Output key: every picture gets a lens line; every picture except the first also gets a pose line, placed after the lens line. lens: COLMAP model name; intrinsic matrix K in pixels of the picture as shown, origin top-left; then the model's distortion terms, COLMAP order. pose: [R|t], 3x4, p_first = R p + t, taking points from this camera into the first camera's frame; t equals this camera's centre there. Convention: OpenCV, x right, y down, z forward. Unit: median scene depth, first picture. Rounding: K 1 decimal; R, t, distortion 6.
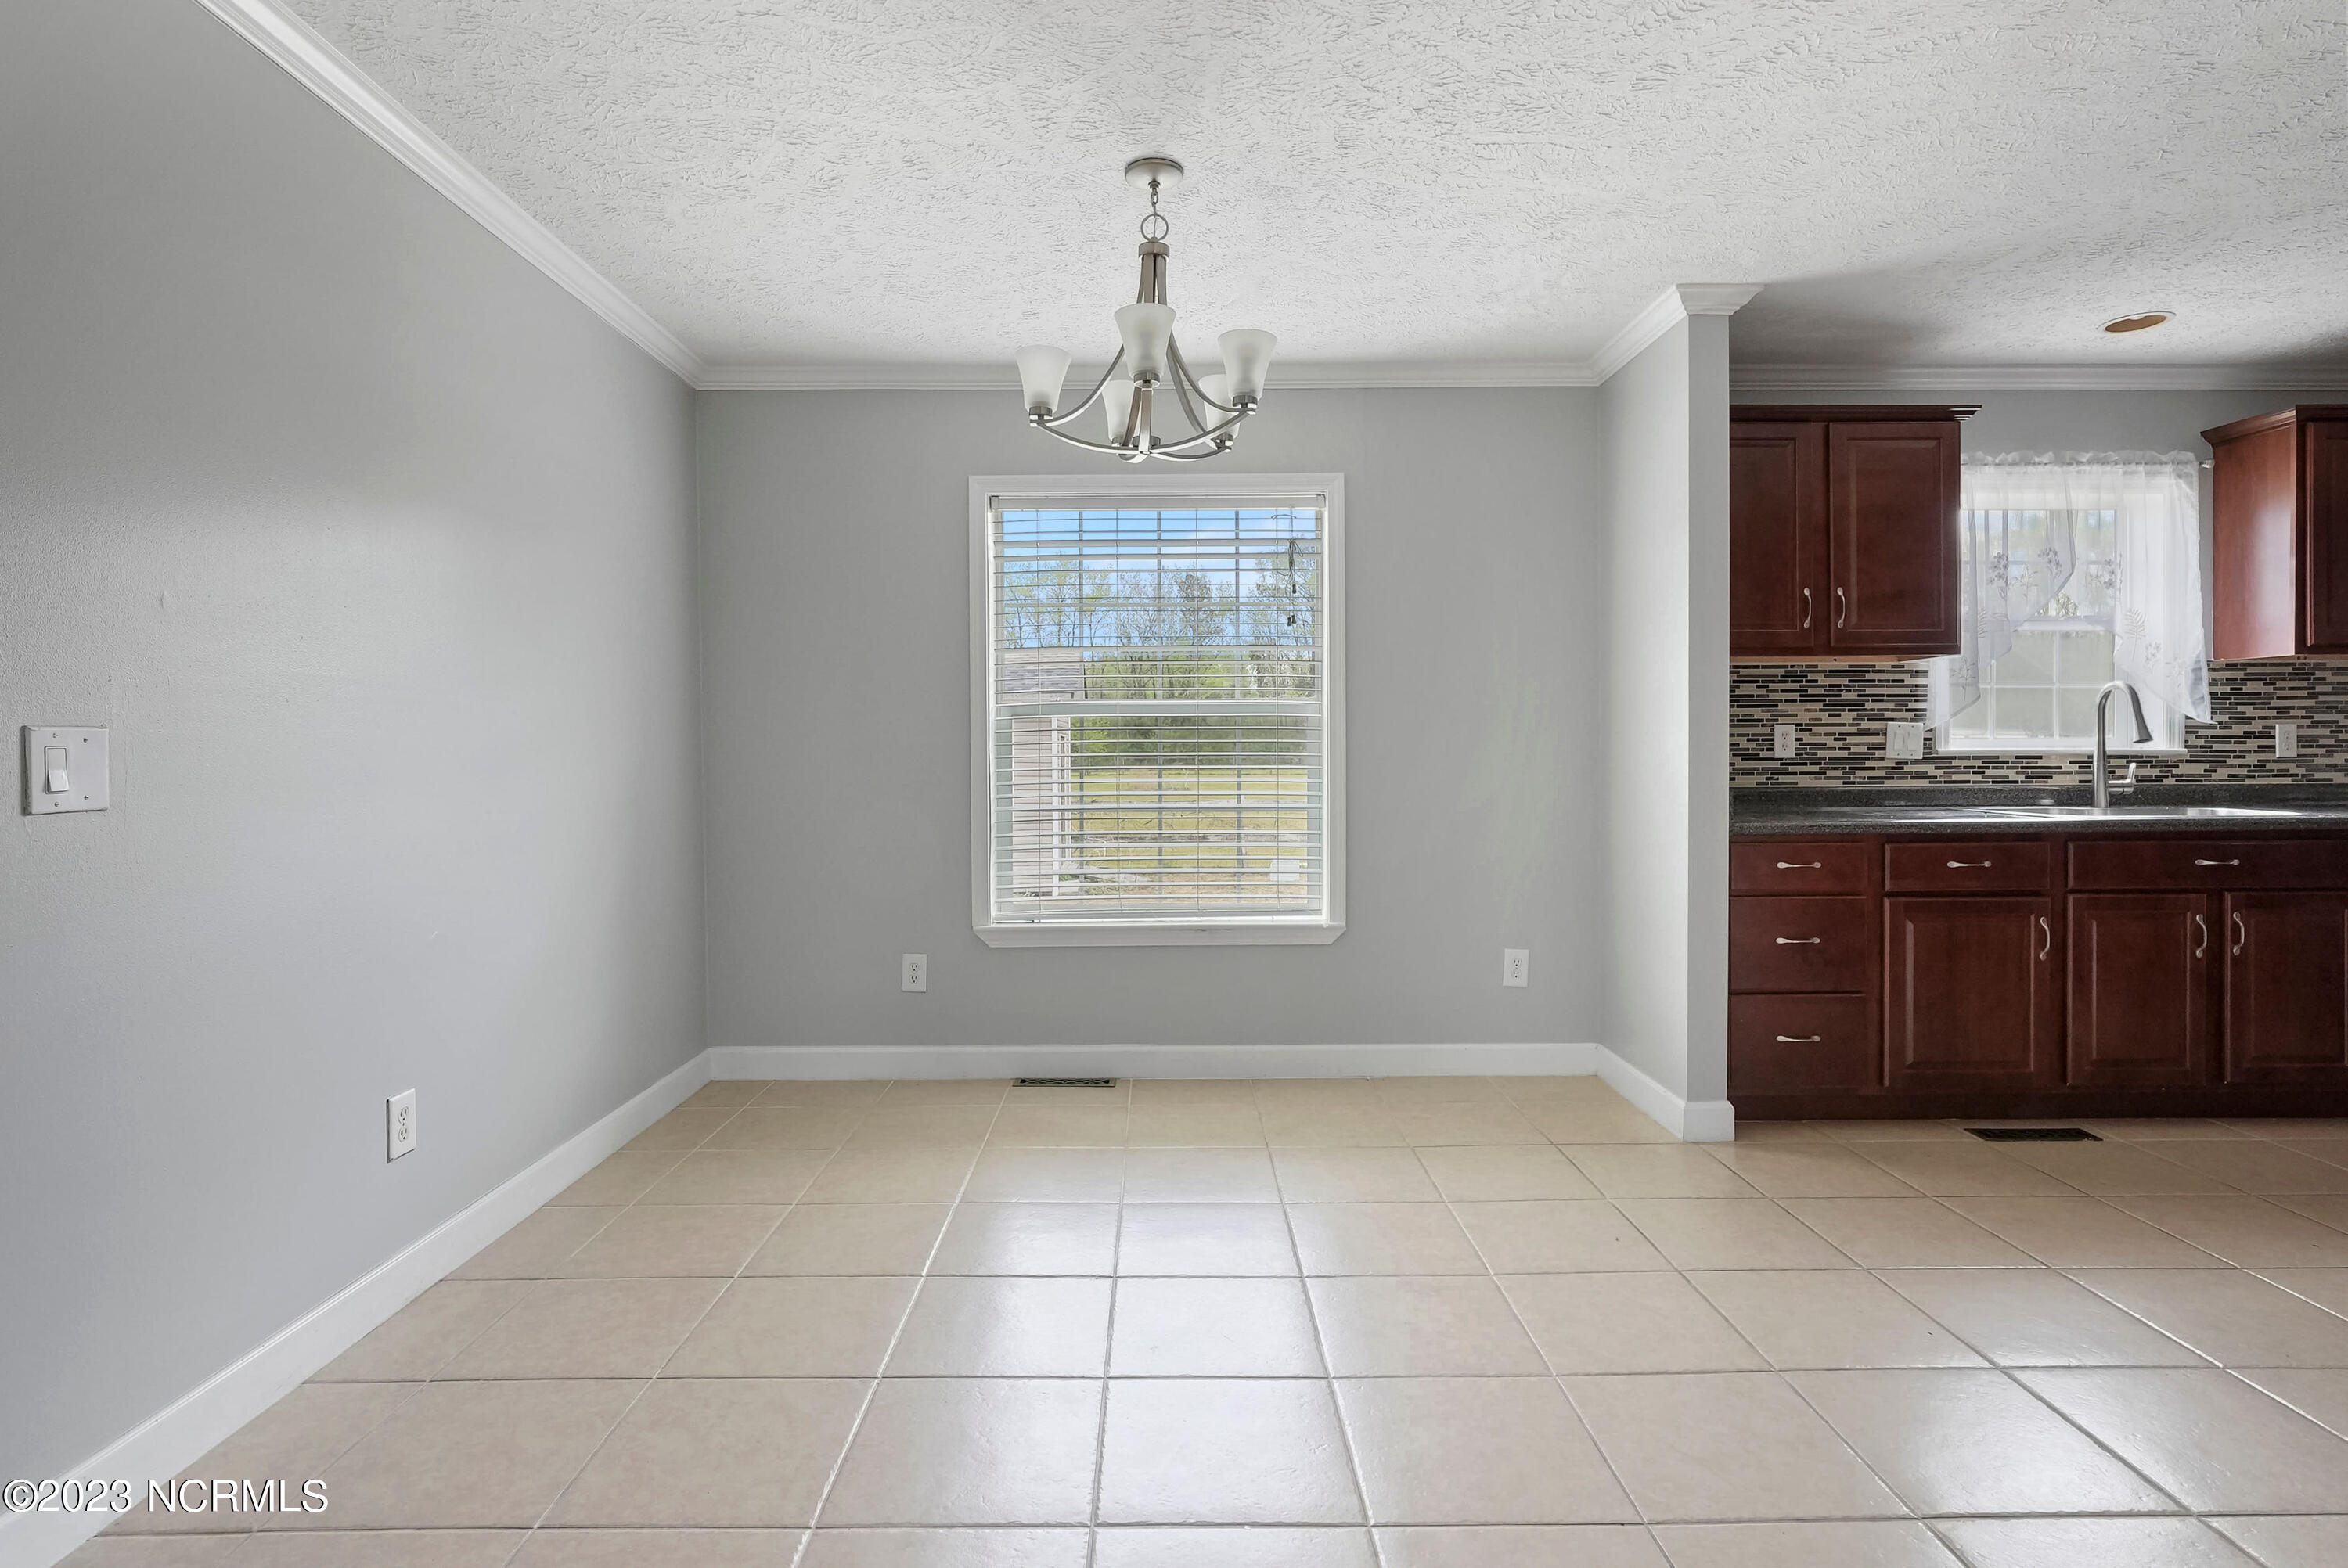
lens RADIAL K [[1194.1, 0, 1167.0], [0, 1194.1, 767.2], [0, 0, 1]] dist [0.004246, 0.002489]
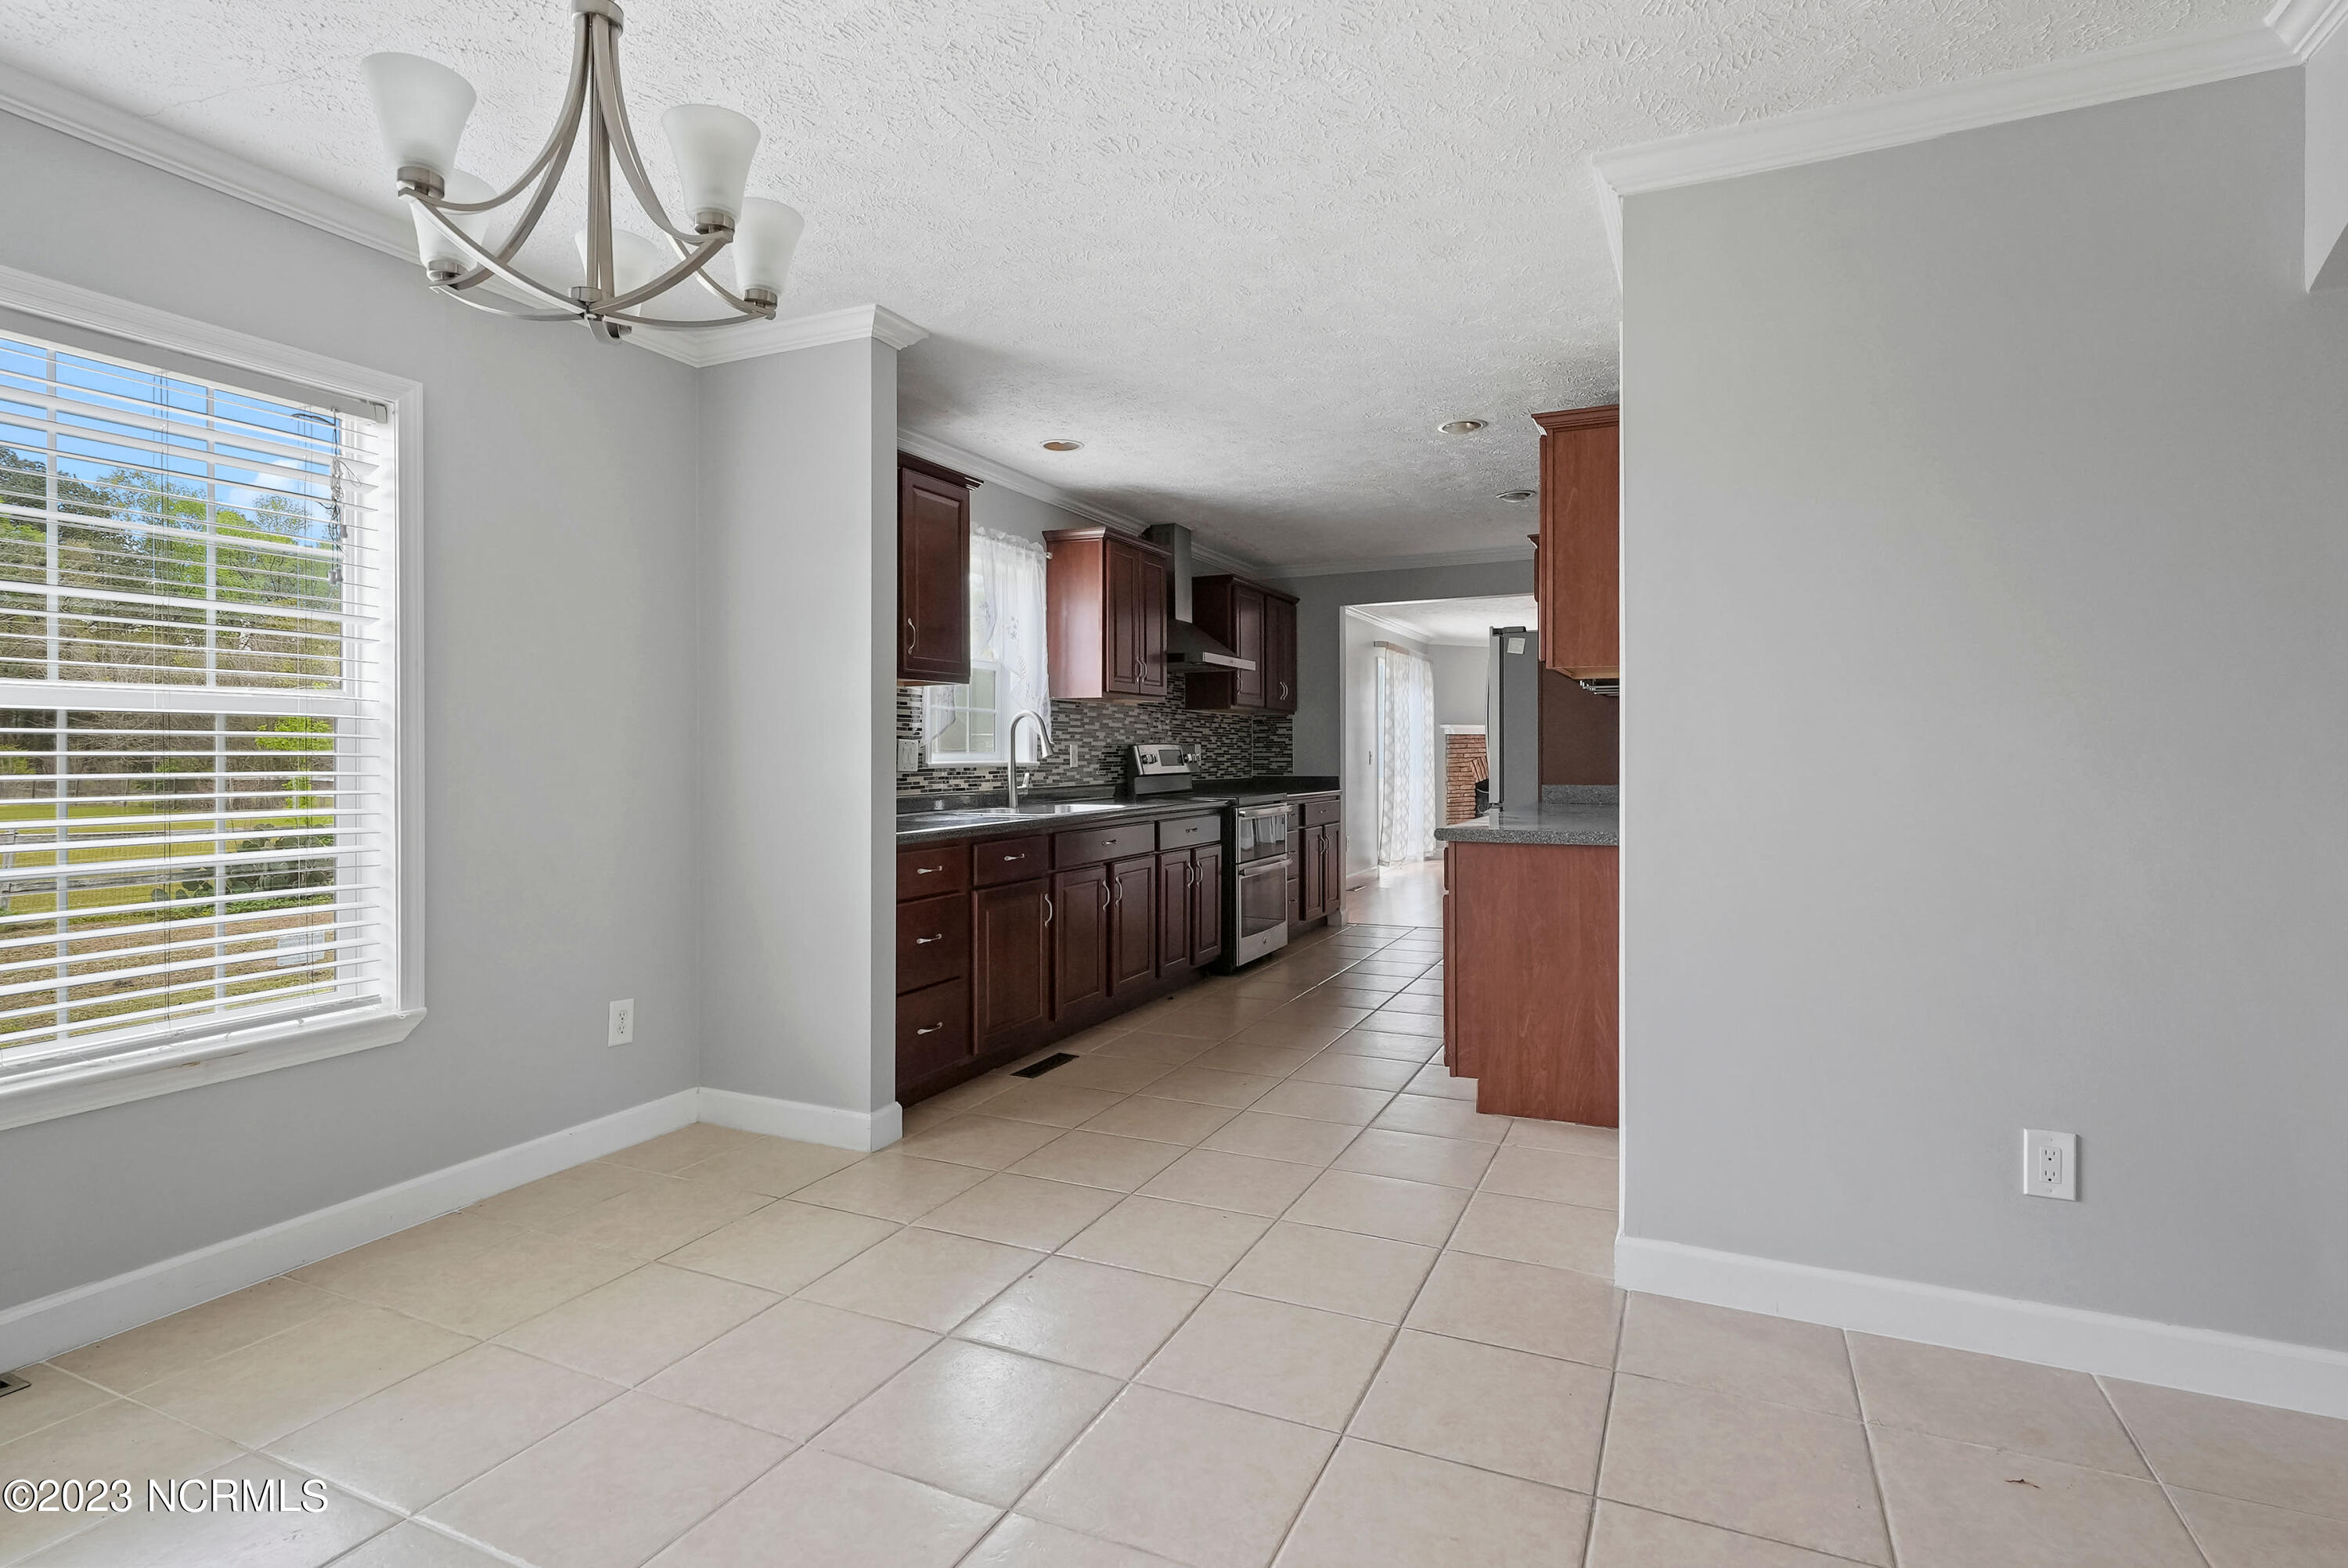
lens RADIAL K [[1194.1, 0, 1165.2], [0, 1194.1, 768.7], [0, 0, 1]] dist [0.004246, 0.002489]
pose [[0.426694, -0.008954, 0.904352, -0.324418], [0.015997, 0.999869, 0.002351, -0.008517], [-0.904255, 0.013464, 0.426782, 0.297094]]
